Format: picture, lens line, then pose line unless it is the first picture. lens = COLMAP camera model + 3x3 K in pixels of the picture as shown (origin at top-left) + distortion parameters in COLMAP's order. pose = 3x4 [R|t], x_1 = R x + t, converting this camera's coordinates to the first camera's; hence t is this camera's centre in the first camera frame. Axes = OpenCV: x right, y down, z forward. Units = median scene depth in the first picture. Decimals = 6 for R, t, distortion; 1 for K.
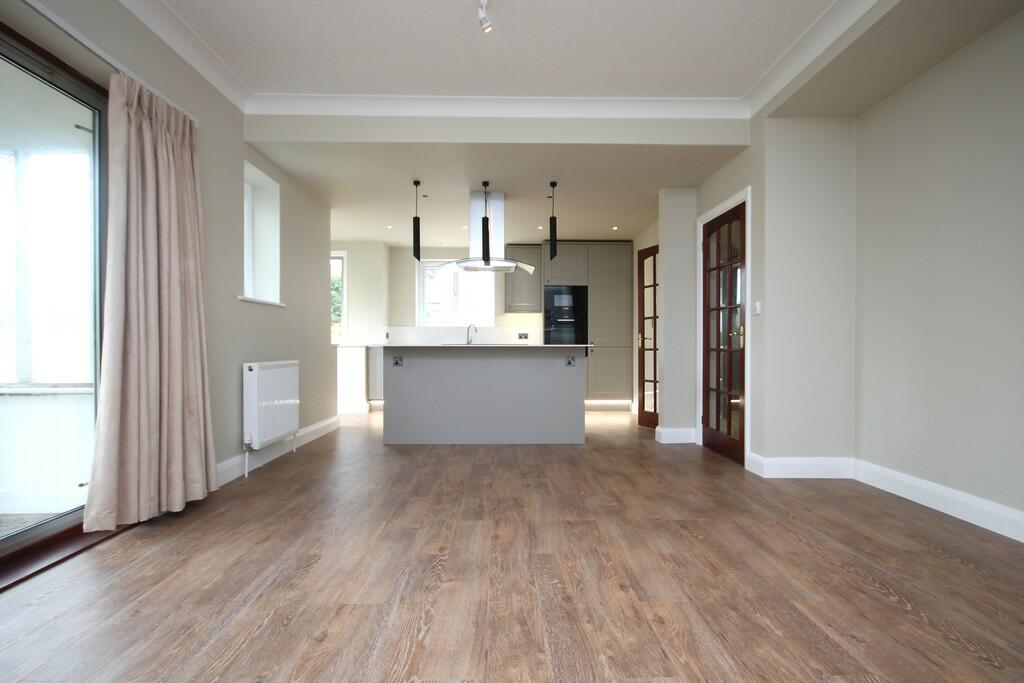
lens RADIAL K [[488.0, 0, 512.9], [0, 488.0, 345.5], [0, 0, 1]] dist [-0.000348, -0.000030]
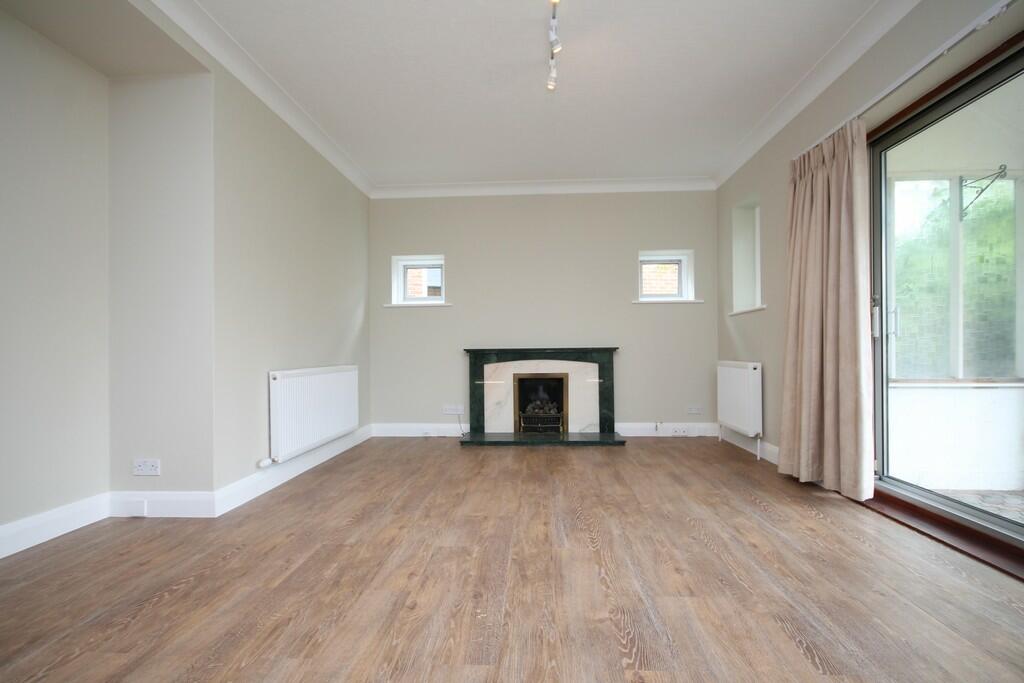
lens RADIAL K [[488.0, 0, 510.9], [0, 488.0, 348.5], [0, 0, 1]] dist [-0.000348, -0.000030]
pose [[-0.996624, 0.008848, 0.081623, -0.049446], [0.008483, 0.999952, -0.004812, 0.002598], [-0.081662, -0.004104, -0.996652, 2.125608]]
